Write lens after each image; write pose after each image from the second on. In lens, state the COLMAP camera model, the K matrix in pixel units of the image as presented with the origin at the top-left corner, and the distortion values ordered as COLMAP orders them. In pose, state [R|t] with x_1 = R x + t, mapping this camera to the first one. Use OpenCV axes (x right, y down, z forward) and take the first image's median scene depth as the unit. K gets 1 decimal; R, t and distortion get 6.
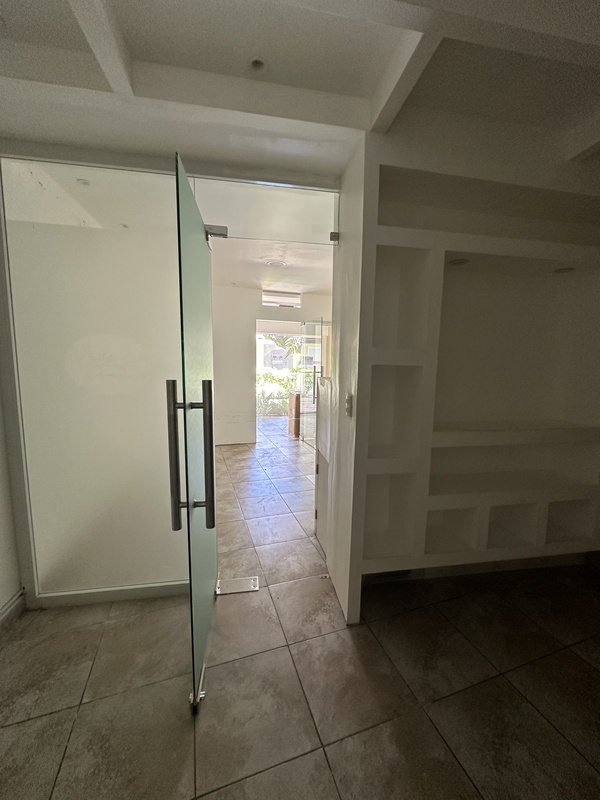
lens RADIAL K [[317.7, 0, 299.2], [0, 317.7, 399.3], [0, 0, 1]] dist [-0.002308, 0.000968]
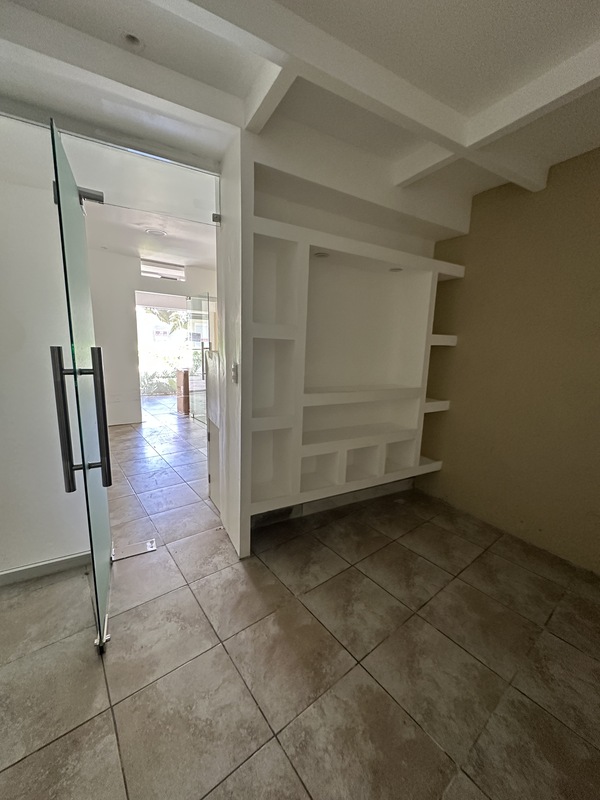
lens RADIAL K [[317.7, 0, 299.2], [0, 317.7, 399.3], [0, 0, 1]] dist [-0.002308, 0.000968]
pose [[0.942835, -0.041843, 0.330621, -0.006724], [0.020247, 0.997446, 0.068497, 0.033896], [-0.332643, -0.057887, 0.941275, -0.144344]]
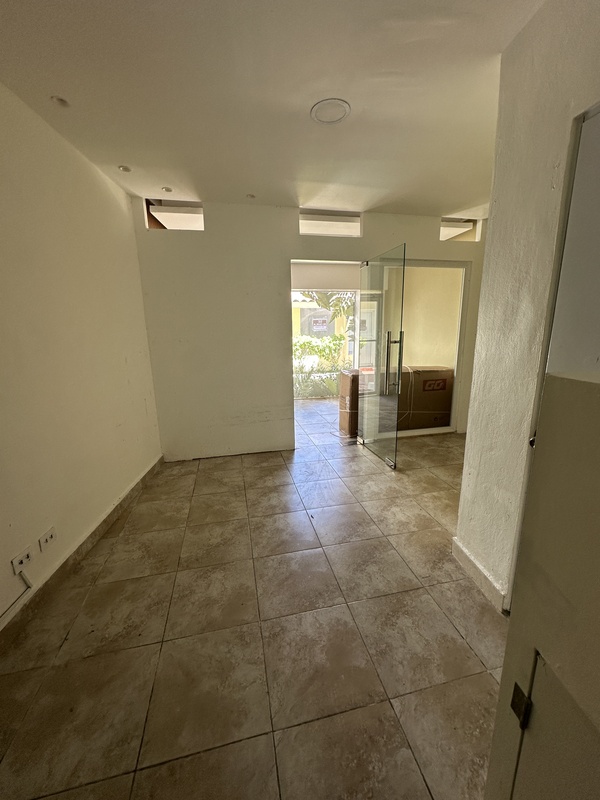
lens RADIAL K [[317.7, 0, 299.2], [0, 317.7, 399.3], [0, 0, 1]] dist [-0.002308, 0.000968]
pose [[0.993286, -0.008342, -0.115381, -0.132904], [0.019797, 0.994941, 0.098491, -0.105675], [0.113975, -0.100114, 0.988426, 0.971617]]
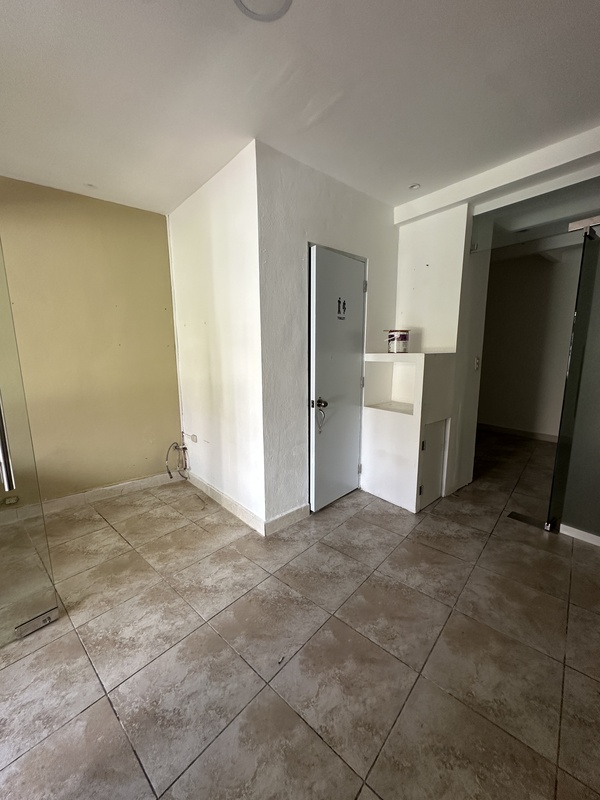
lens RADIAL K [[317.7, 0, 299.2], [0, 317.7, 399.3], [0, 0, 1]] dist [-0.002308, 0.000968]
pose [[-0.489518, -0.151568, 0.858720, -0.774048], [0.102714, 0.967900, 0.229391, -0.257166], [-0.865923, 0.200493, -0.458236, 2.332077]]
